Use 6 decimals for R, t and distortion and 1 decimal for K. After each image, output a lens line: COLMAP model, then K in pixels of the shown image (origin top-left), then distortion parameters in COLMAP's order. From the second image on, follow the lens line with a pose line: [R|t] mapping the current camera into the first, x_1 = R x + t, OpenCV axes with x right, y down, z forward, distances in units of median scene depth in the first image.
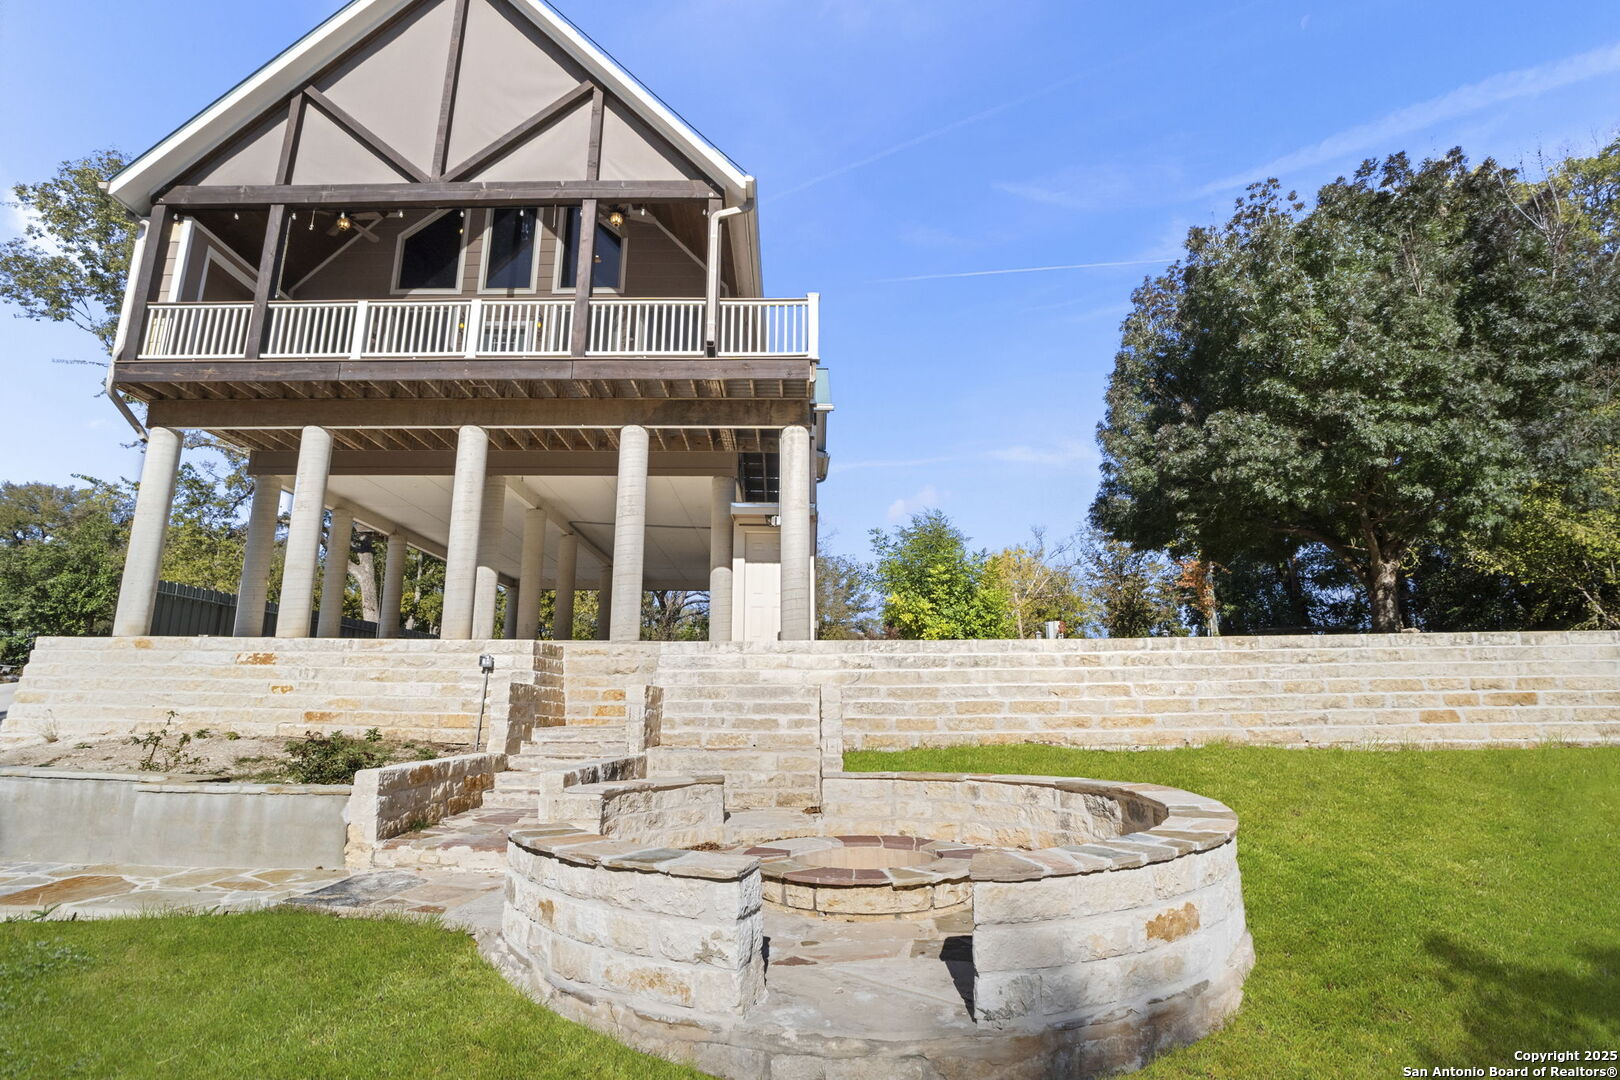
lens RADIAL K [[787.6, 0, 807.9], [0, 787.6, 537.9], [0, 0, 1]] dist [-0.078358, 0.030482]
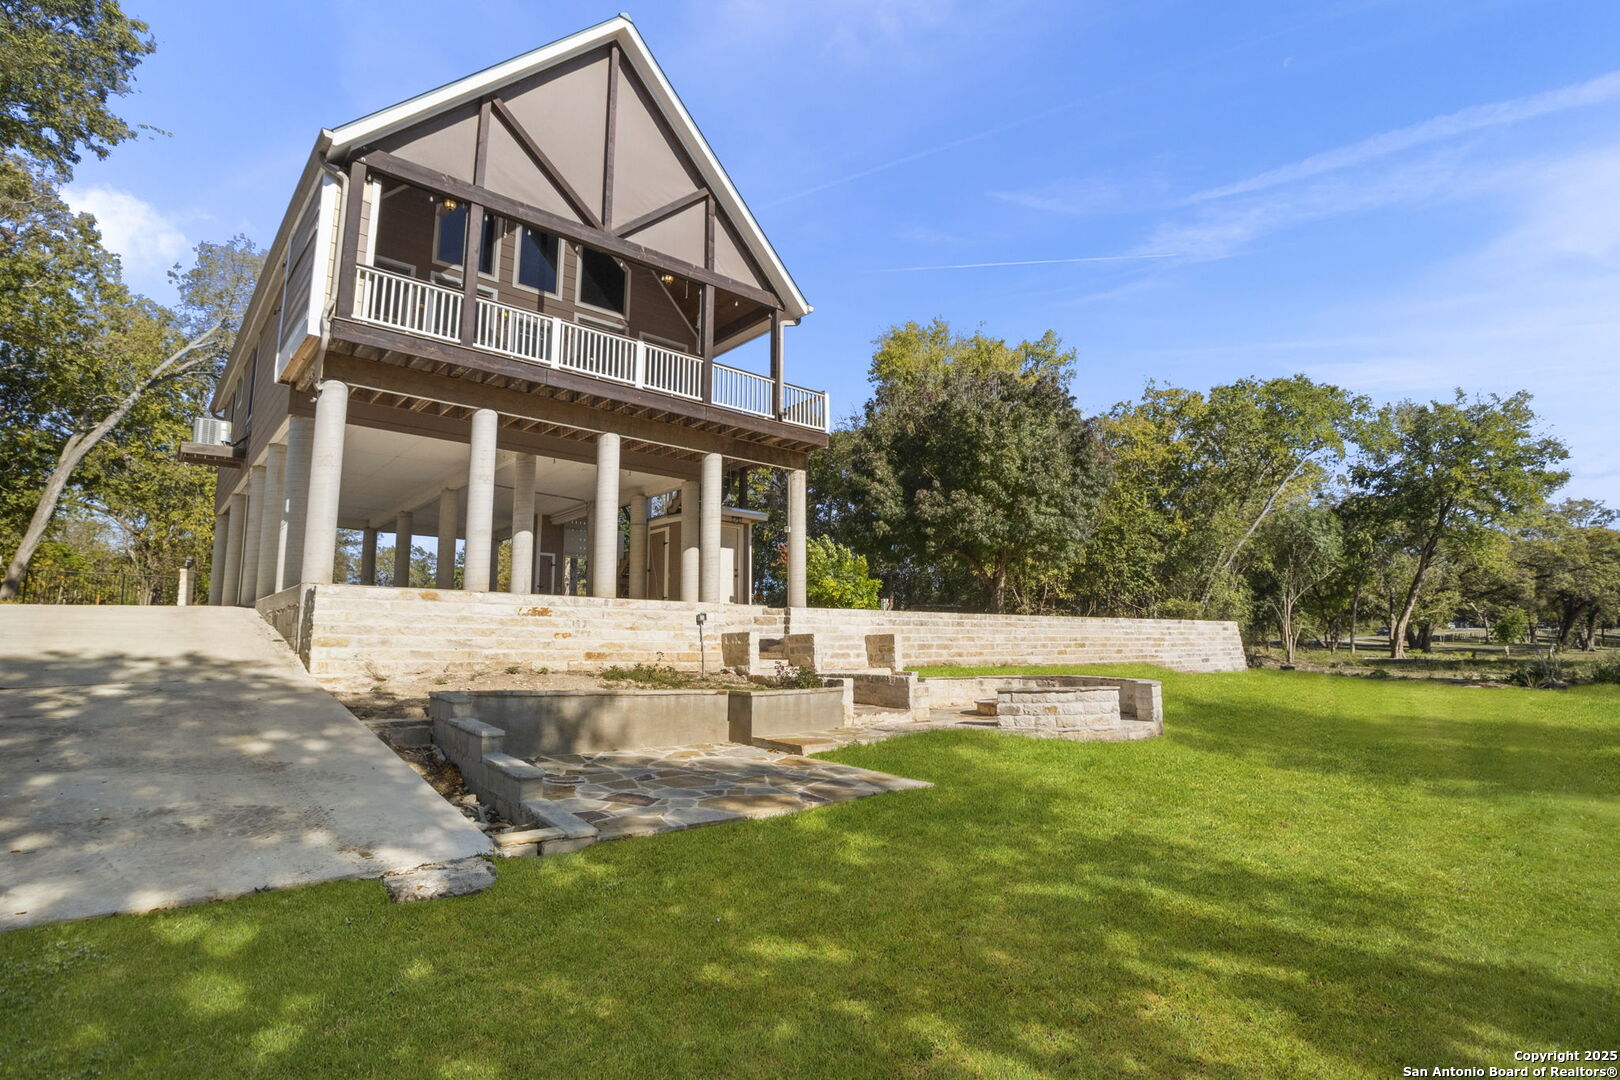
lens RADIAL K [[787.6, 0, 807.9], [0, 787.6, 537.9], [0, 0, 1]] dist [-0.078358, 0.030482]
pose [[0.755079, 0.090267, 0.649390, -1.237708], [-0.135243, 0.990619, 0.019555, -0.050156], [-0.641533, -0.102591, 0.760204, -0.268380]]
